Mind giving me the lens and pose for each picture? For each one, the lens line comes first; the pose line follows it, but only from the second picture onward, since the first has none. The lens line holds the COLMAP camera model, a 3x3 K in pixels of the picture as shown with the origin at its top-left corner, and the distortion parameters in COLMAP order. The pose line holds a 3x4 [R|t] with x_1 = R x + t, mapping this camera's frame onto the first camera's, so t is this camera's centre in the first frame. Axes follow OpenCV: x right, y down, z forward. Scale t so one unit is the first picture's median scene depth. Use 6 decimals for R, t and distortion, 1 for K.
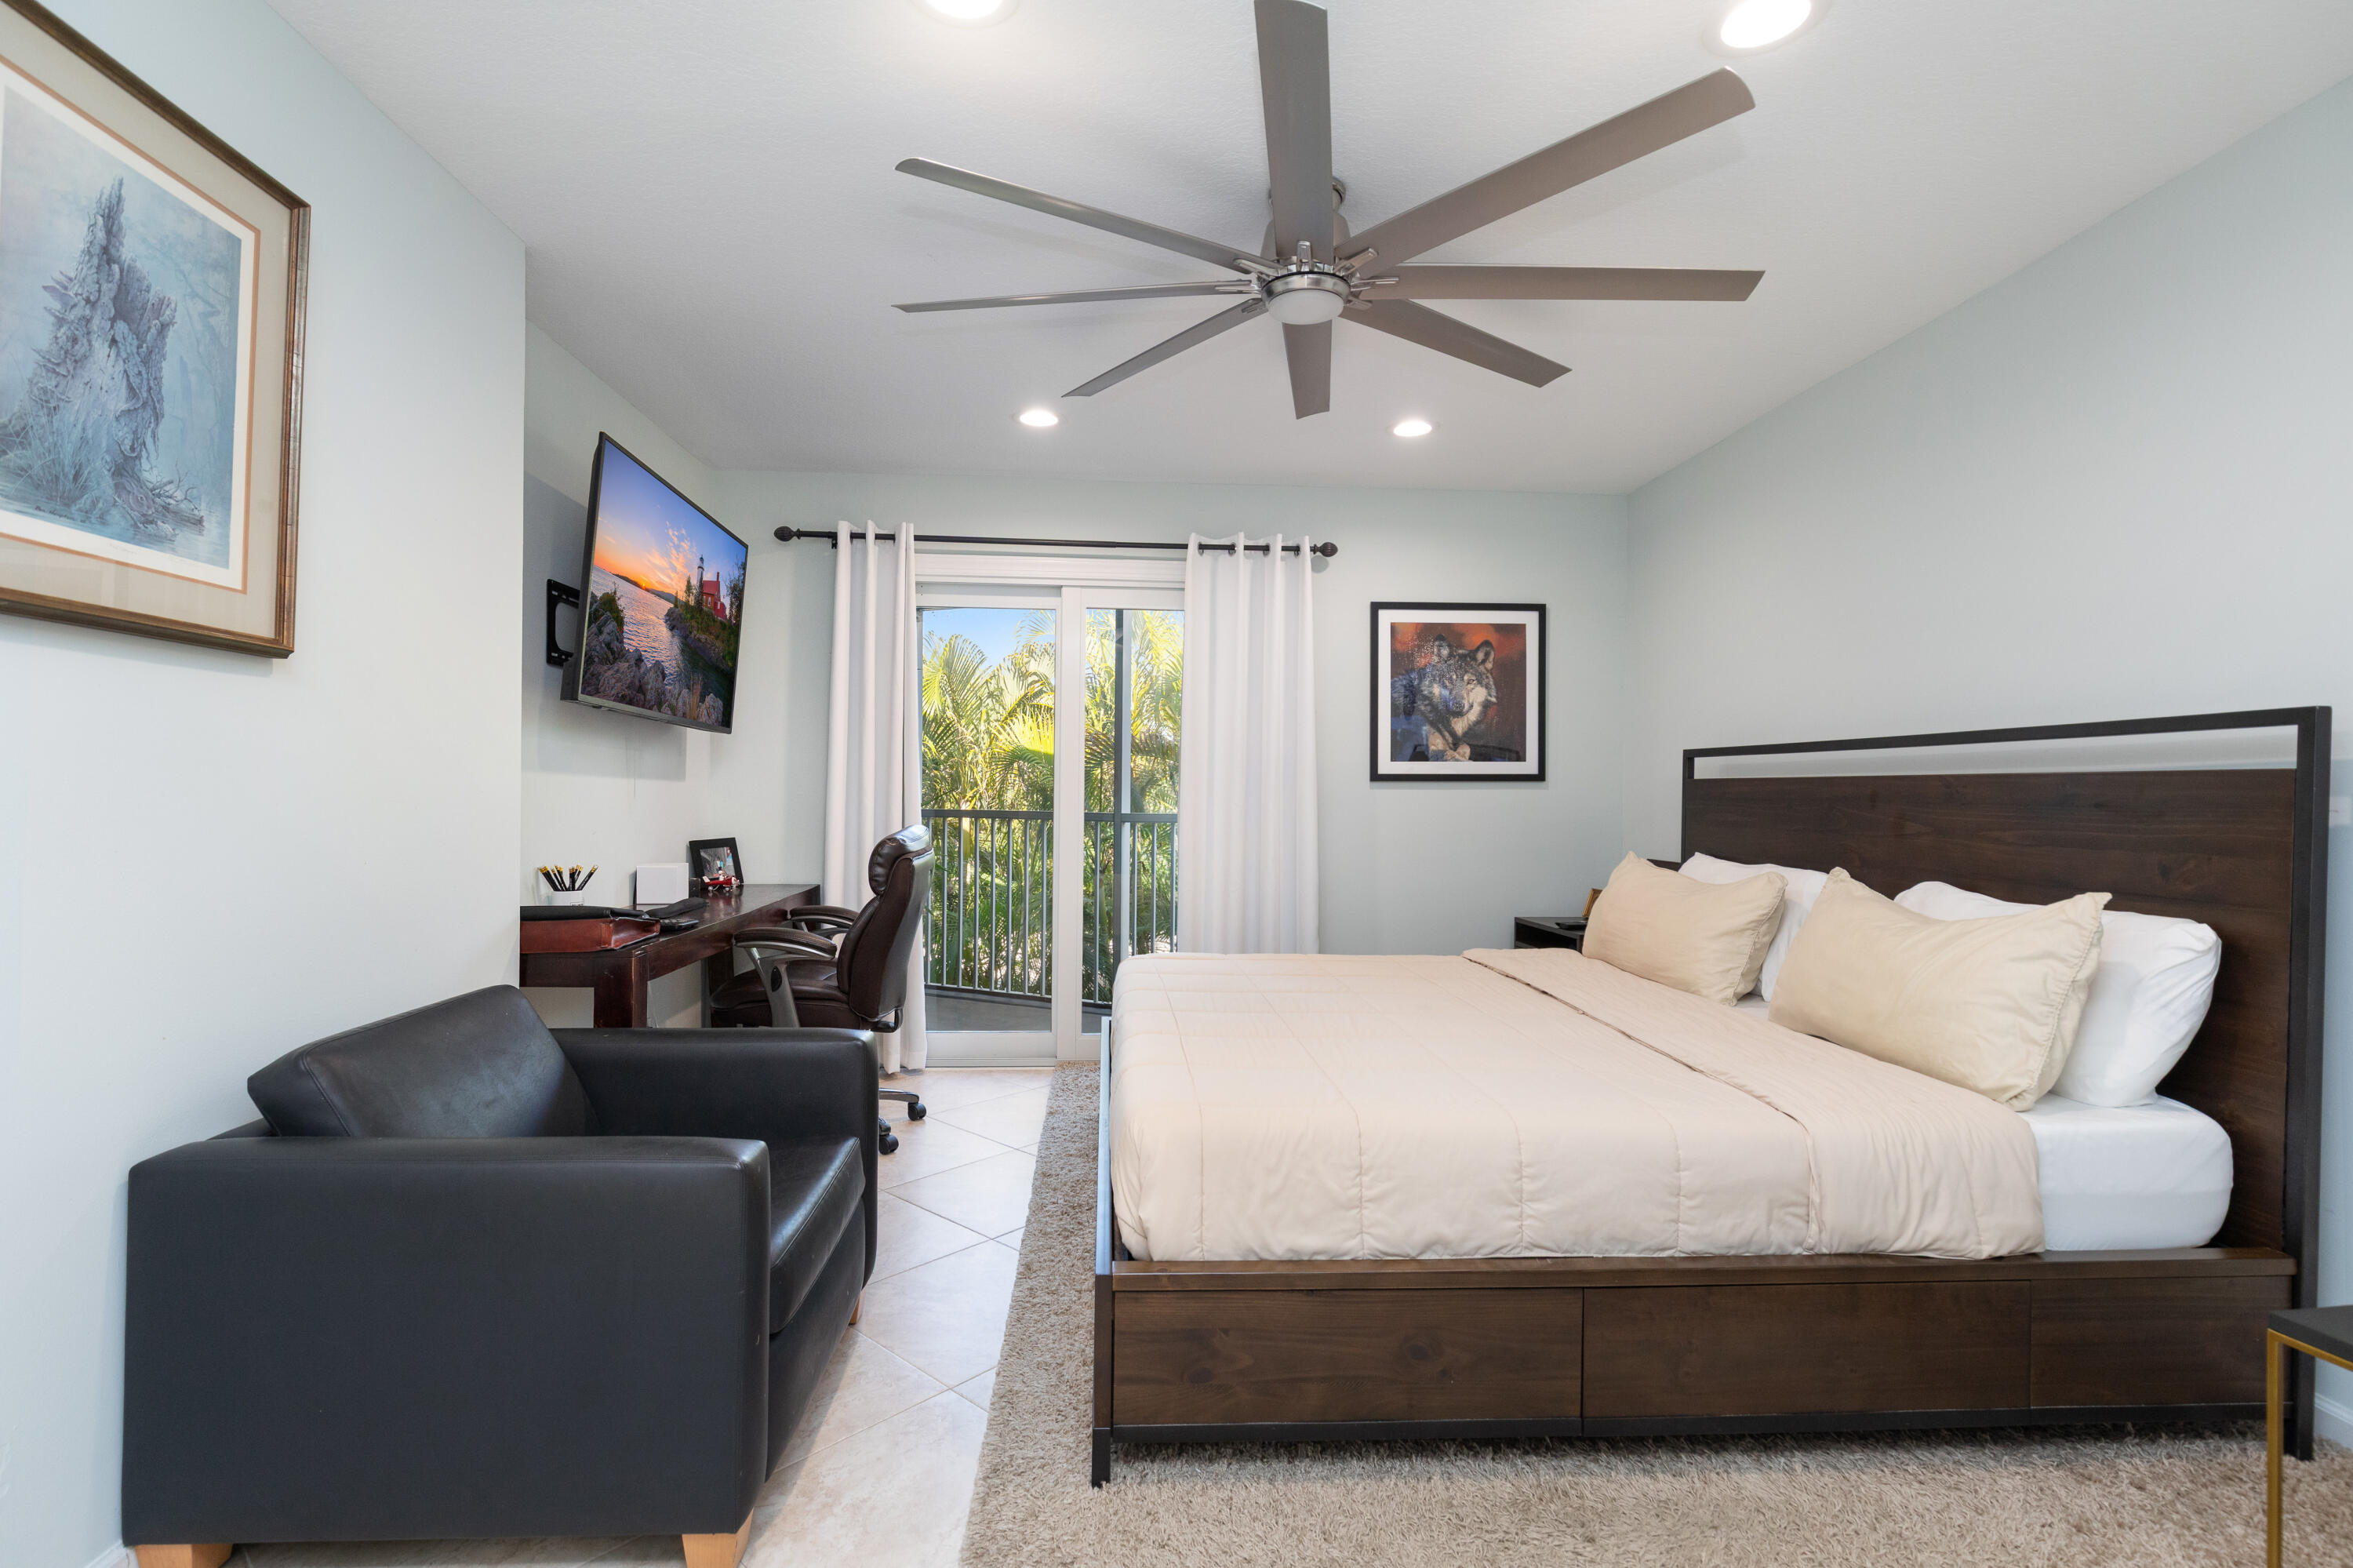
lens RADIAL K [[1112.8, 0, 1148.7], [0, 1112.8, 789.7], [0, 0, 1]] dist [-0.001966, 0.000239]
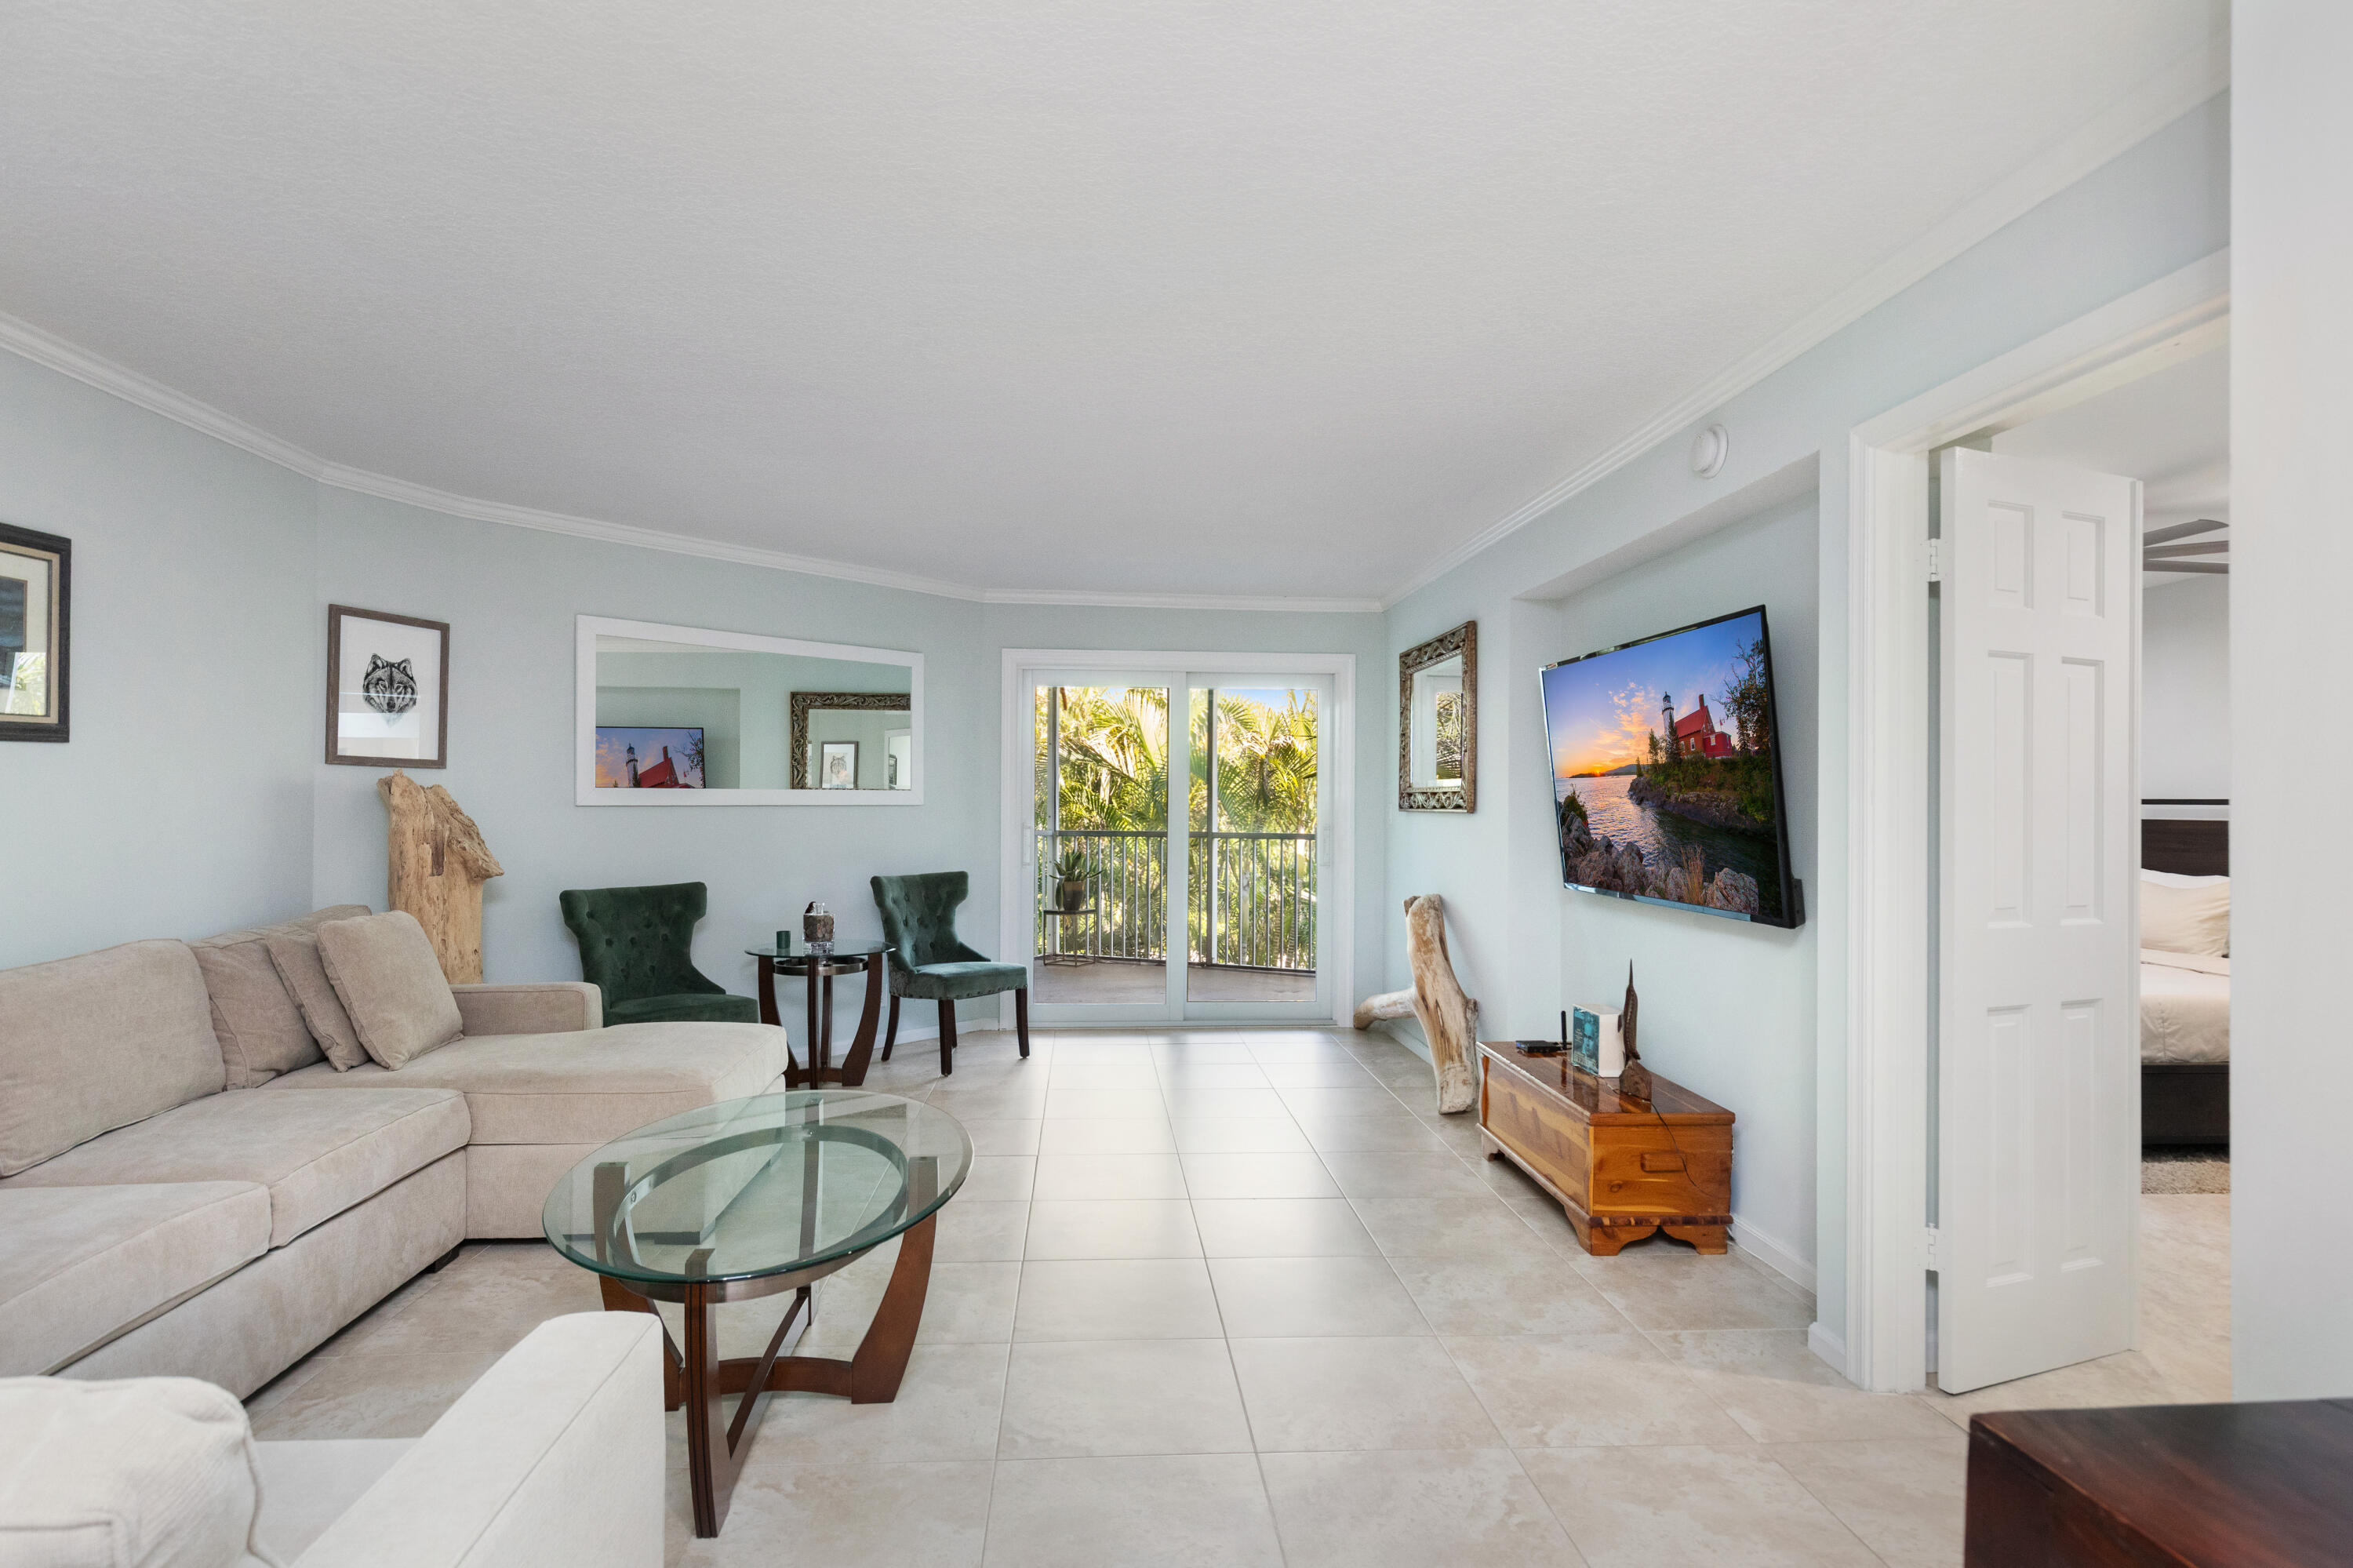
lens RADIAL K [[1215.7, 0, 1146.8], [0, 1215.7, 793.1], [0, 0, 1]] dist [0.004560, -0.002644]
pose [[-0.999776, -0.002020, 0.021047, -0.088480], [-0.002528, 0.999705, -0.024140, -0.177195], [-0.020992, -0.024188, -0.999487, 2.711983]]
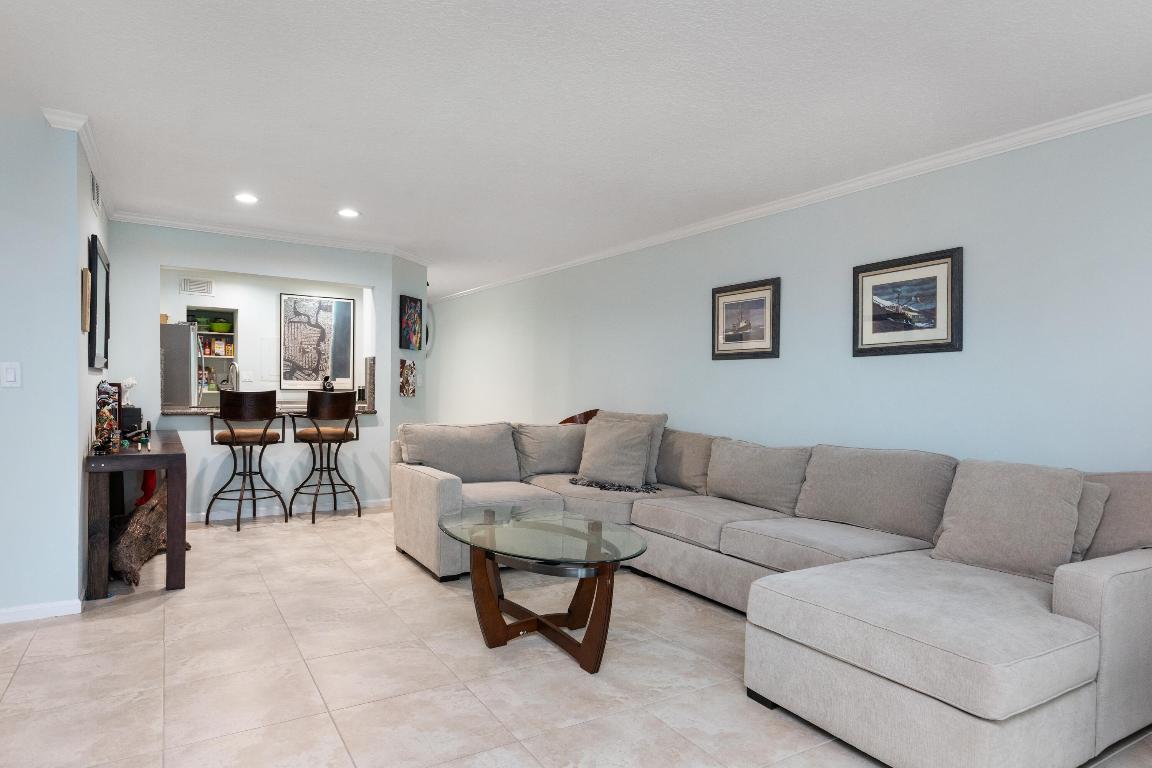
lens RADIAL K [[700.0, 0, 578.2], [0, 700.0, 405.4], [0, 0, 1]] dist [0.010779, 0.000602]
pose [[0.892737, 0.009798, 0.450472, -0.246935], [-0.032119, 0.998604, 0.041932, -0.181502], [-0.449432, -0.051903, 0.891805, 0.876465]]
